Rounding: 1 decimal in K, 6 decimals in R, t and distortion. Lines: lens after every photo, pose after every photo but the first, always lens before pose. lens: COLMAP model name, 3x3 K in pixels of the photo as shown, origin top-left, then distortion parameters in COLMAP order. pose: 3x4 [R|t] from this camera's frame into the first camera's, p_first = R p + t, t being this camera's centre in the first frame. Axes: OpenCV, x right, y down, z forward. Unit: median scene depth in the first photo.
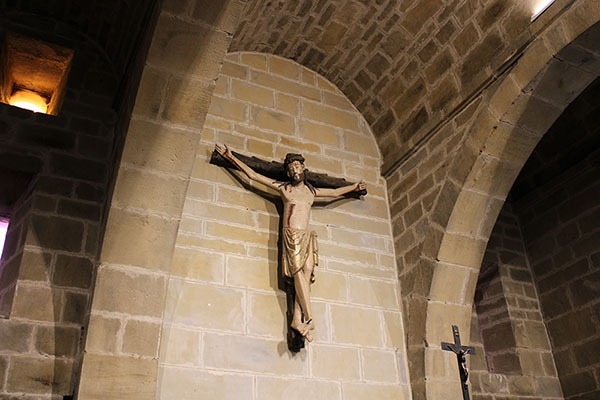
lens RADIAL K [[582.9, 0, 301.6], [0, 582.9, 199.3], [0, 0, 1]] dist [-0.089671, 0.000000]
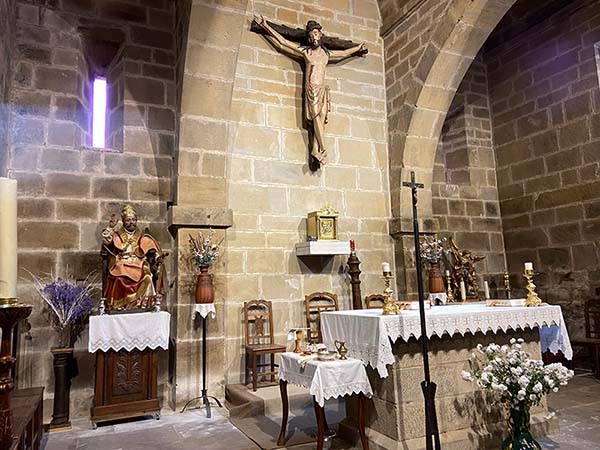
lens RADIAL K [[435.8, 0, 298.3], [0, 435.8, 224.5], [0, 0, 1]] dist [0.008732, -0.006702]
pose [[0.999220, 0.008628, -0.038546, -0.006354], [0.007365, 0.918045, 0.396409, -0.054927], [0.038807, -0.396383, 0.917265, -0.090251]]
